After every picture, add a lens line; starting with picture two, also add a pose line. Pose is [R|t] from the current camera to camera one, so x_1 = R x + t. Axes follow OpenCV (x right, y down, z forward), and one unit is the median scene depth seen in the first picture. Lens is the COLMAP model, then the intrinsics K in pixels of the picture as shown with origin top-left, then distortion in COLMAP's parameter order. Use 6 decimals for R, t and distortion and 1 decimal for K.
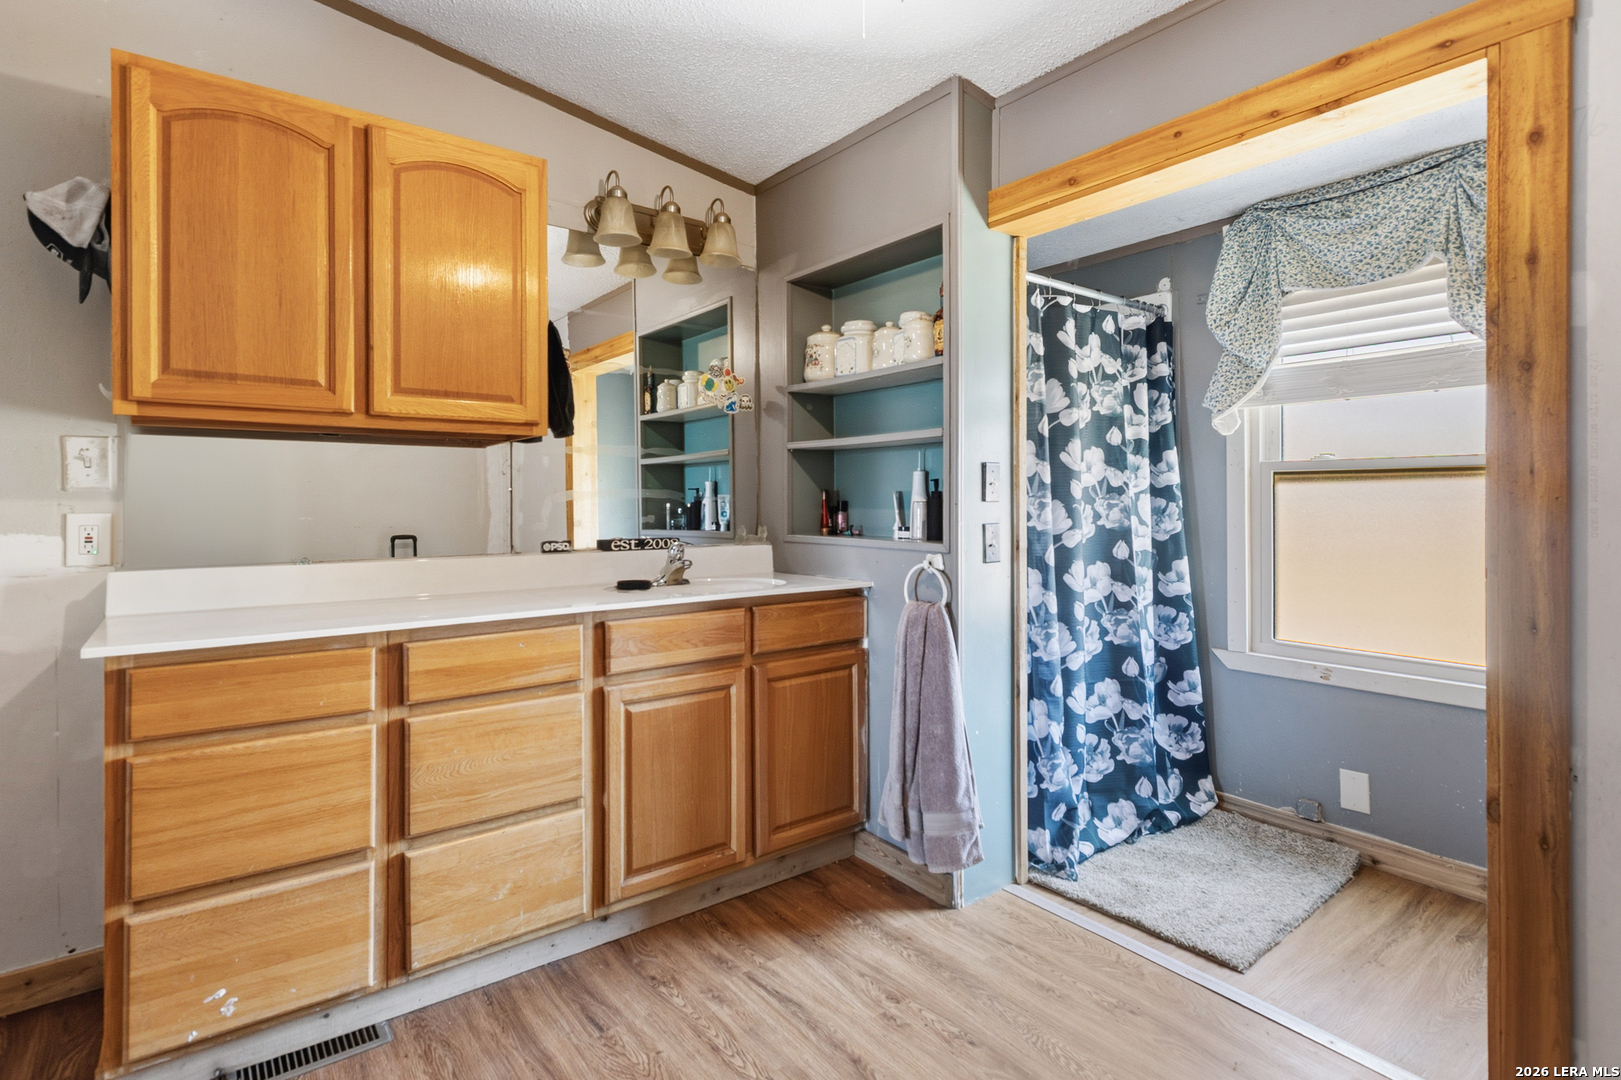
lens RADIAL K [[793.4, 0, 809.8], [0, 793.4, 498.4], [0, 0, 1]] dist [0.000020, -0.000057]
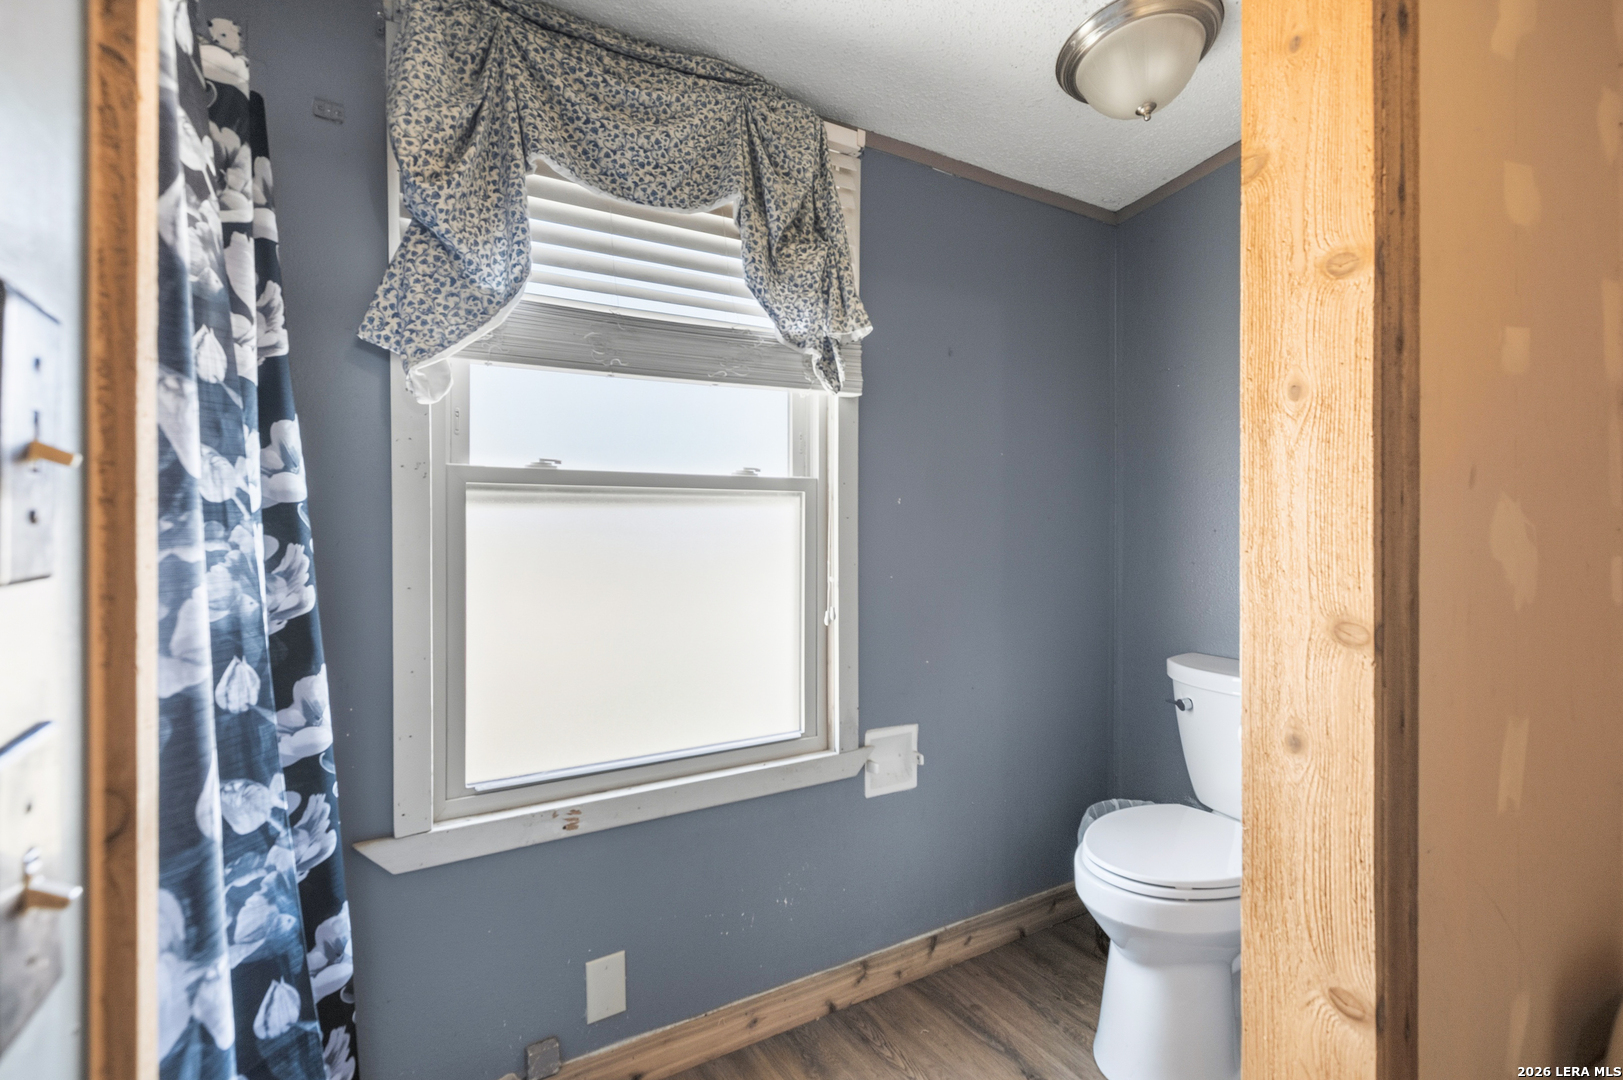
lens RADIAL K [[748.2, 0, 811.2], [0, 748.2, 523.8], [0, 0, 1]] dist [0.010293, -0.000084]
pose [[0.122112, 0.002644, 0.992513, 0.096800], [-0.000798, 0.999996, -0.002566, -0.005252], [-0.992516, -0.000479, 0.122114, 0.729183]]
